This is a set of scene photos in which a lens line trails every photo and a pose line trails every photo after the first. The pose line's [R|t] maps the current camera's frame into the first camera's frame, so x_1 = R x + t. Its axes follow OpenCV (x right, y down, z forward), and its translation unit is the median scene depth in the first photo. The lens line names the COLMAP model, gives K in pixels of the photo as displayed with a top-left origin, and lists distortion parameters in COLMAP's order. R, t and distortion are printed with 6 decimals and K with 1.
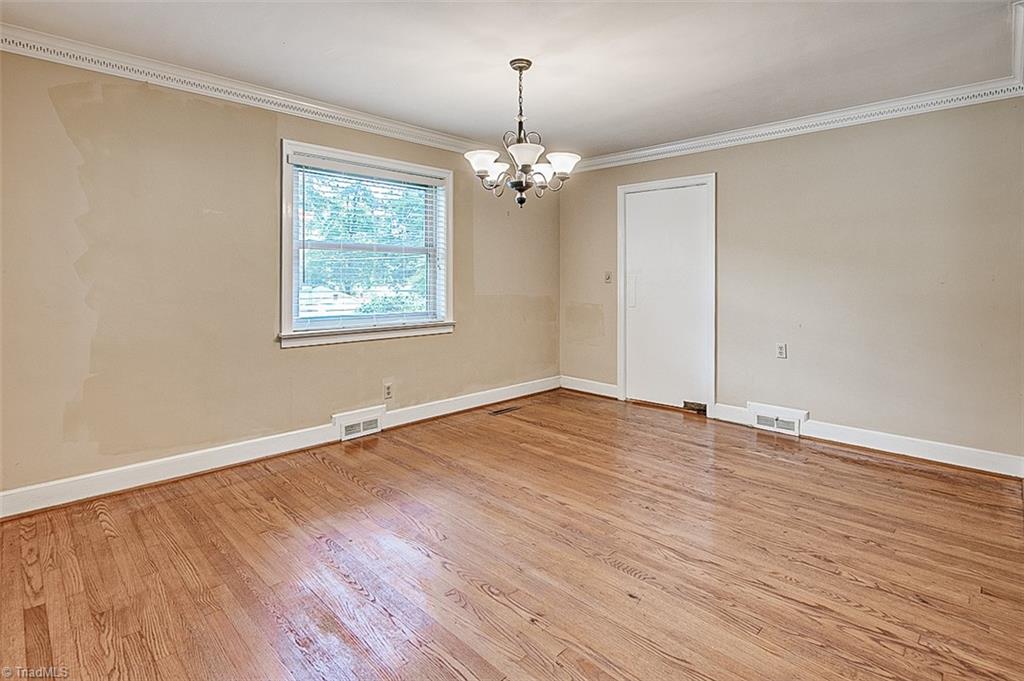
lens RADIAL K [[507.7, 0, 507.1], [0, 507.7, 281.0], [0, 0, 1]] dist [-0.020956, 0.000400]
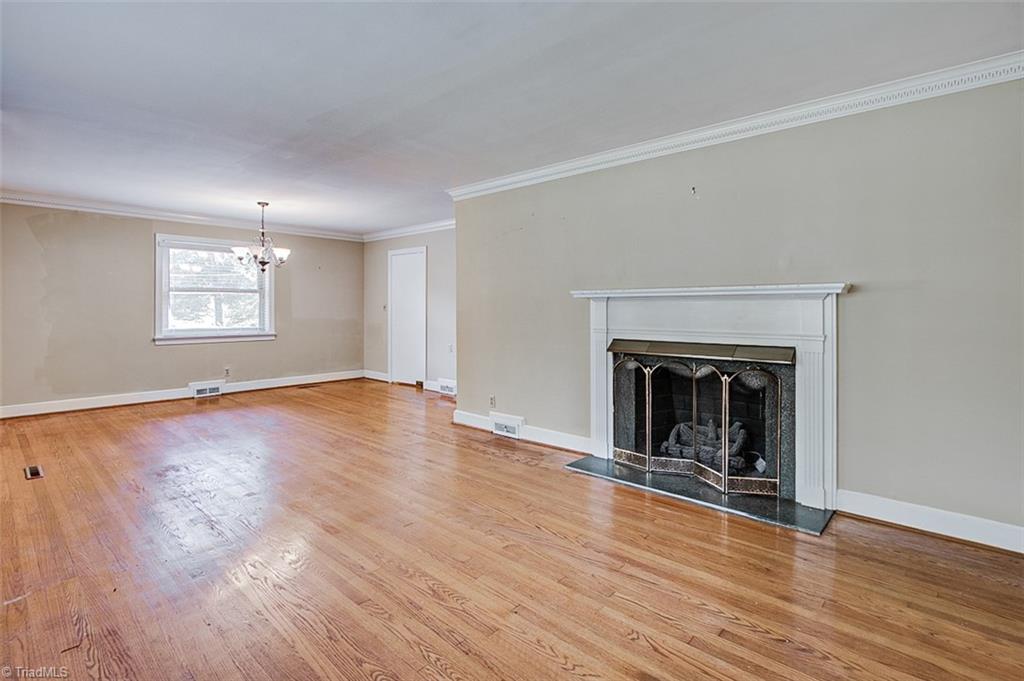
lens RADIAL K [[494.0, 0, 510.3], [0, 494.0, 313.2], [0, 0, 1]] dist [-0.020317, 0.000325]
pose [[0.998885, -0.000559, 0.047207, 0.669558], [0.000215, 0.999973, 0.007281, 0.001694], [-0.047209, -0.007263, 0.998859, -0.745874]]
